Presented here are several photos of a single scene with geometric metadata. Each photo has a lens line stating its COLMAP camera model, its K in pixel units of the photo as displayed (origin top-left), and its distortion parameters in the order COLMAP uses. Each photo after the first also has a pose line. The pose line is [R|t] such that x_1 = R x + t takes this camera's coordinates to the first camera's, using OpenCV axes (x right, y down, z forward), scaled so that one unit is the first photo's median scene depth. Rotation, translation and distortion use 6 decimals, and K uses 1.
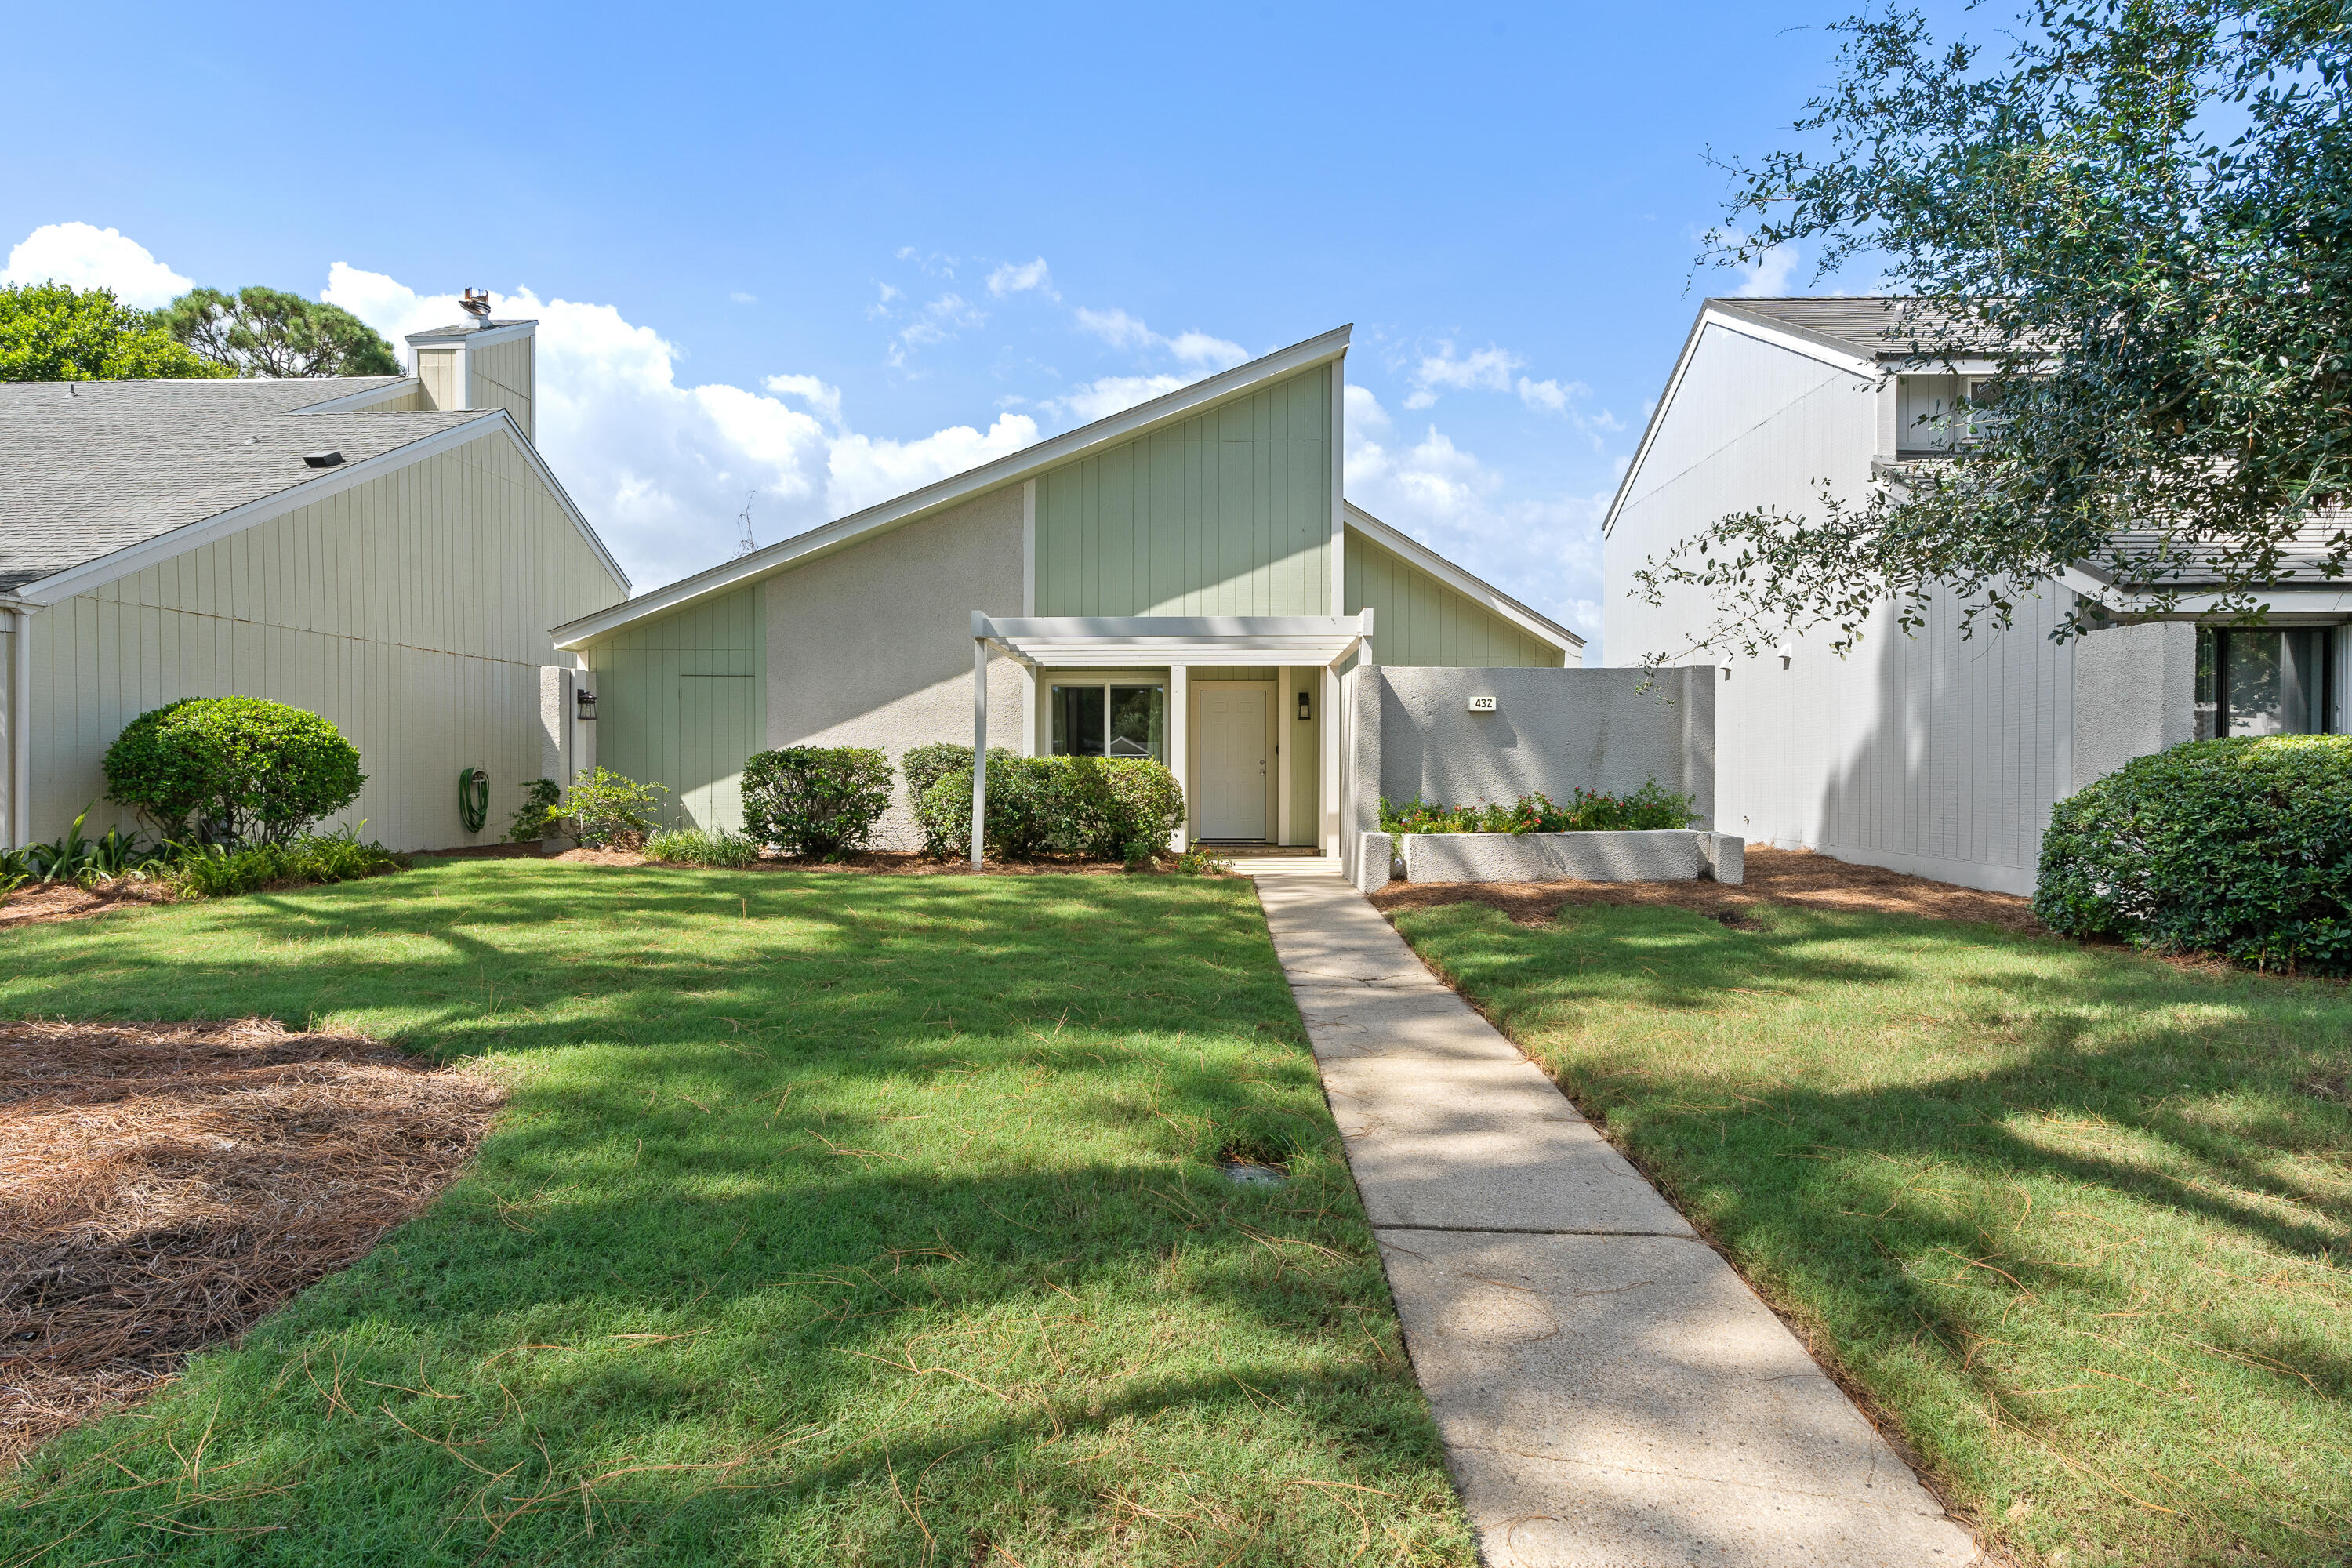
lens RADIAL K [[1220.5, 0, 1180.0], [0, 1220.5, 753.0], [0, 0, 1]] dist [-0.002445, 0.001170]
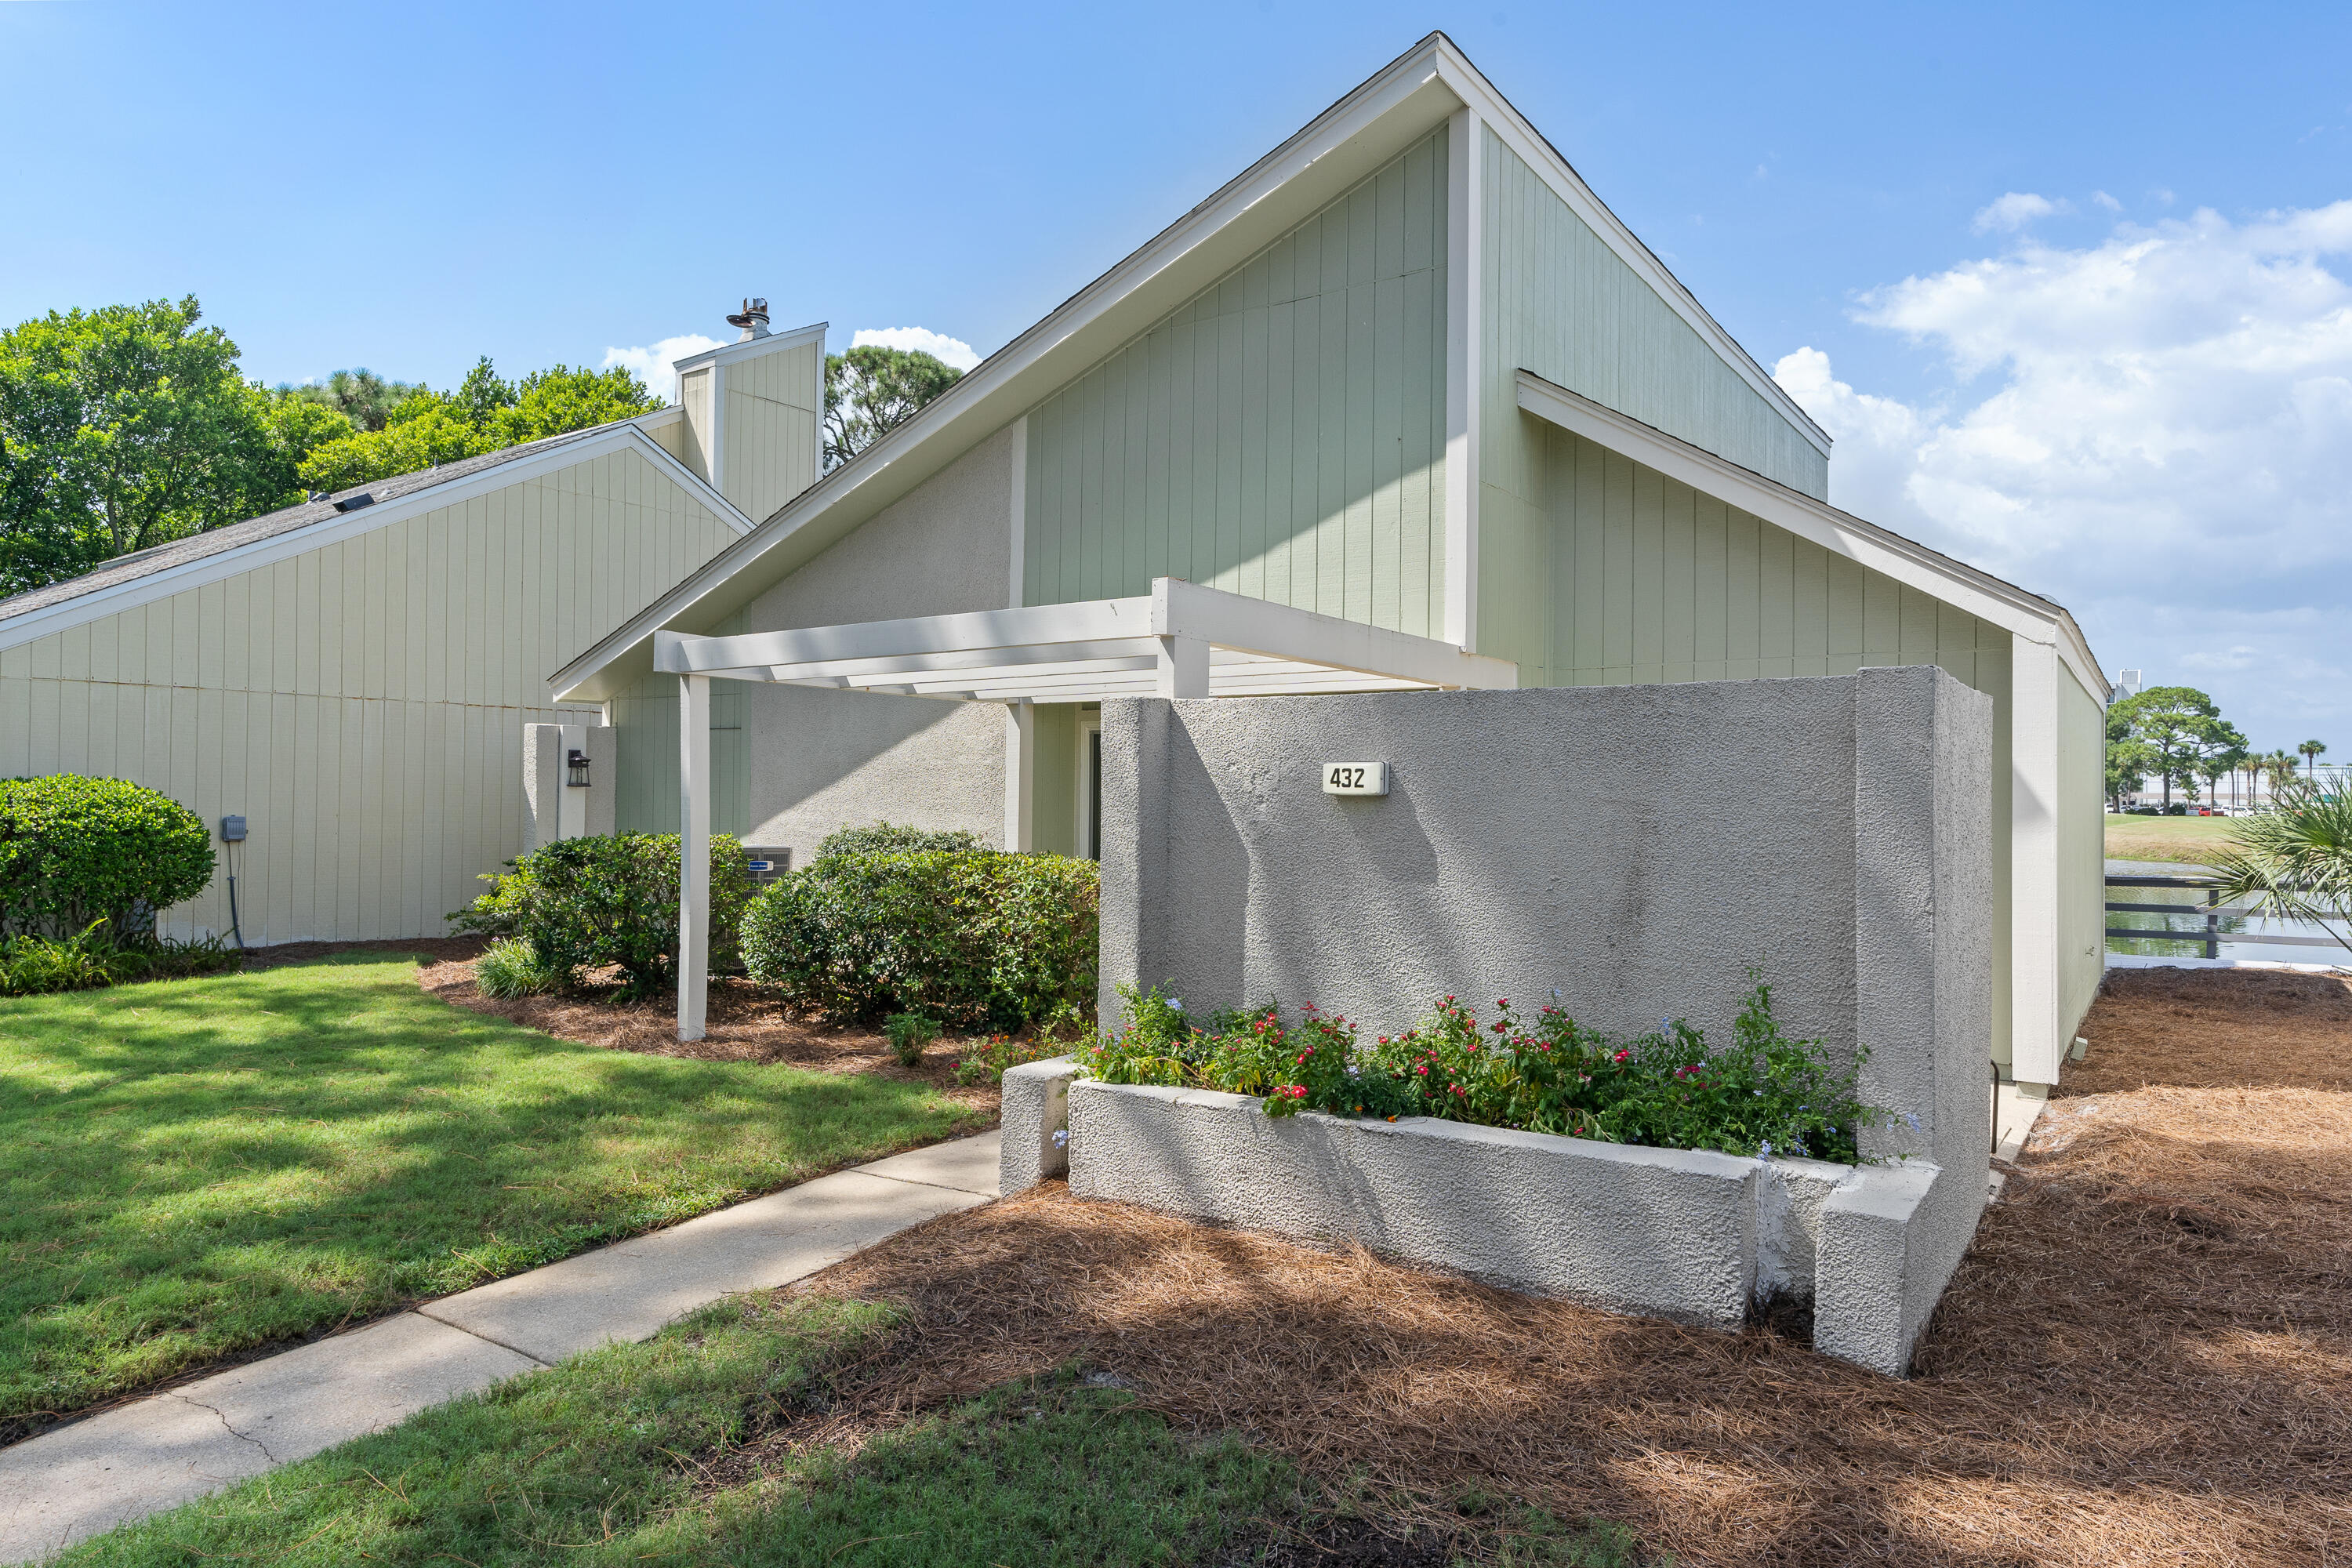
lens RADIAL K [[1415.9, 0, 1180.4], [0, 1415.9, 745.6], [0, 0, 1]] dist [-0.002402, -0.000918]
pose [[0.832138, -0.013234, -0.554410, 0.380903], [-0.001372, 0.999663, -0.025922, -0.031417], [0.554567, 0.022331, 0.831840, 0.442811]]
